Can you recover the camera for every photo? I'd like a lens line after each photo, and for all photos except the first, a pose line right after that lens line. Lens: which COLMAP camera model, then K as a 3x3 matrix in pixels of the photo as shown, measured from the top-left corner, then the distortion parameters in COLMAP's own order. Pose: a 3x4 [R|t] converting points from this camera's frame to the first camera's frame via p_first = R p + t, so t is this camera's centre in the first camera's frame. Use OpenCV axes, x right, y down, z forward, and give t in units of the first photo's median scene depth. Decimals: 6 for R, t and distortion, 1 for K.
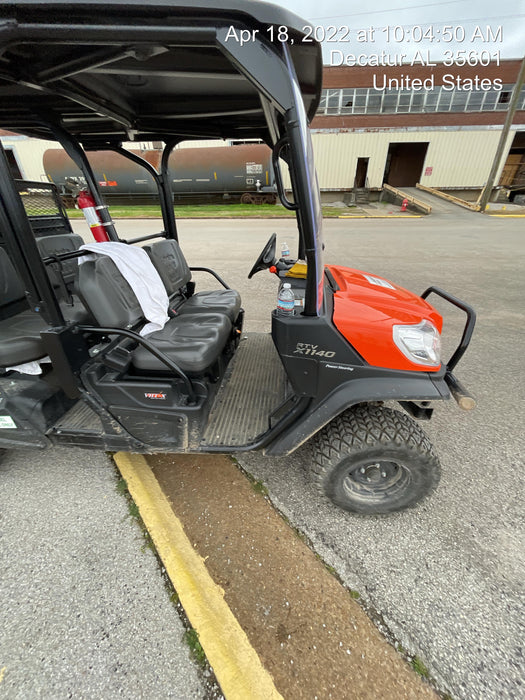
lens RADIAL K [[282.4, 0, 262.5], [0, 282.4, 350.0], [0, 0, 1]] dist [-0.005215, 0.000130]
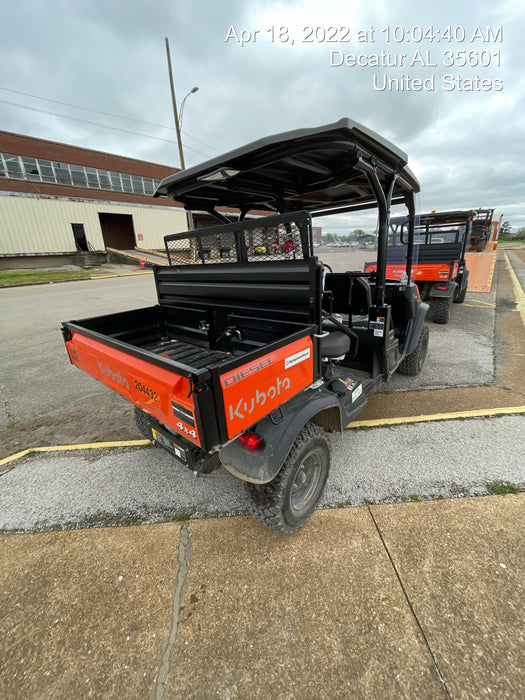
lens RADIAL K [[282.4, 0, 262.5], [0, 282.4, 350.0], [0, 0, 1]] dist [-0.005215, 0.000130]
pose [[0.578165, -0.284843, 0.764585, -0.185457], [0.422081, 0.906369, 0.018495, -0.013347], [-0.698264, 0.312024, 0.644258, 0.032201]]
